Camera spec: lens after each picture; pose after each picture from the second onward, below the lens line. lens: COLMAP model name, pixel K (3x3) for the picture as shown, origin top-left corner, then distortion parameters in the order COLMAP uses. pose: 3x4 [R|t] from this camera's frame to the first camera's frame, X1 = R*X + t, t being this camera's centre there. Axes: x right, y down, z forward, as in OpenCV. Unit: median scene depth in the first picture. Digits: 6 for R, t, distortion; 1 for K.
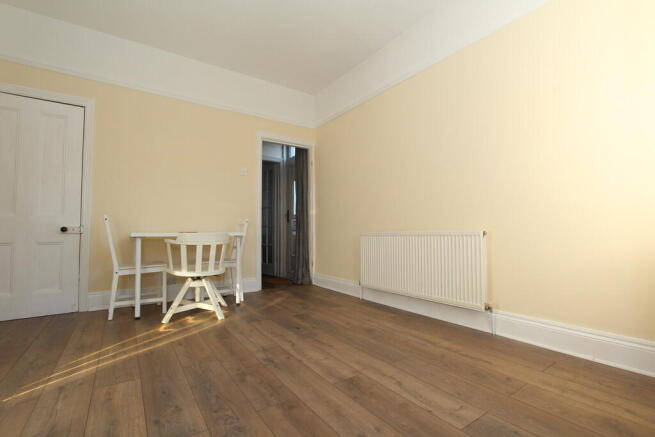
lens RADIAL K [[298.9, 0, 327.5], [0, 298.9, 218.5], [0, 0, 1]] dist [-0.016533, 0.001077]
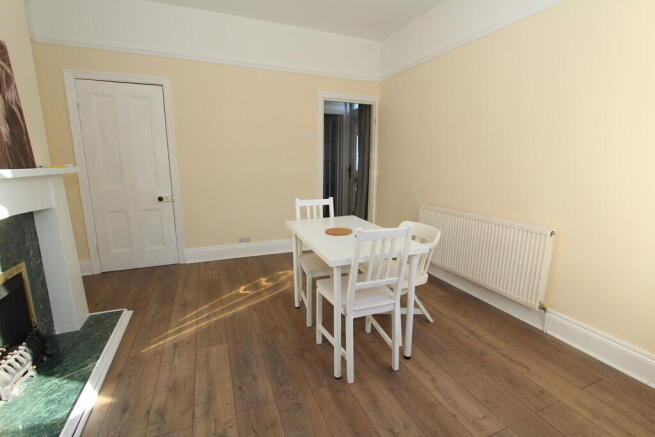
lens RADIAL K [[298.9, 0, 327.5], [0, 298.9, 218.5], [0, 0, 1]] dist [-0.016533, 0.001077]
pose [[0.975941, 0.052386, -0.211646, 0.044271], [-0.000892, 0.971658, 0.236388, -0.267413], [0.218031, -0.230512, 0.948328, -0.023988]]
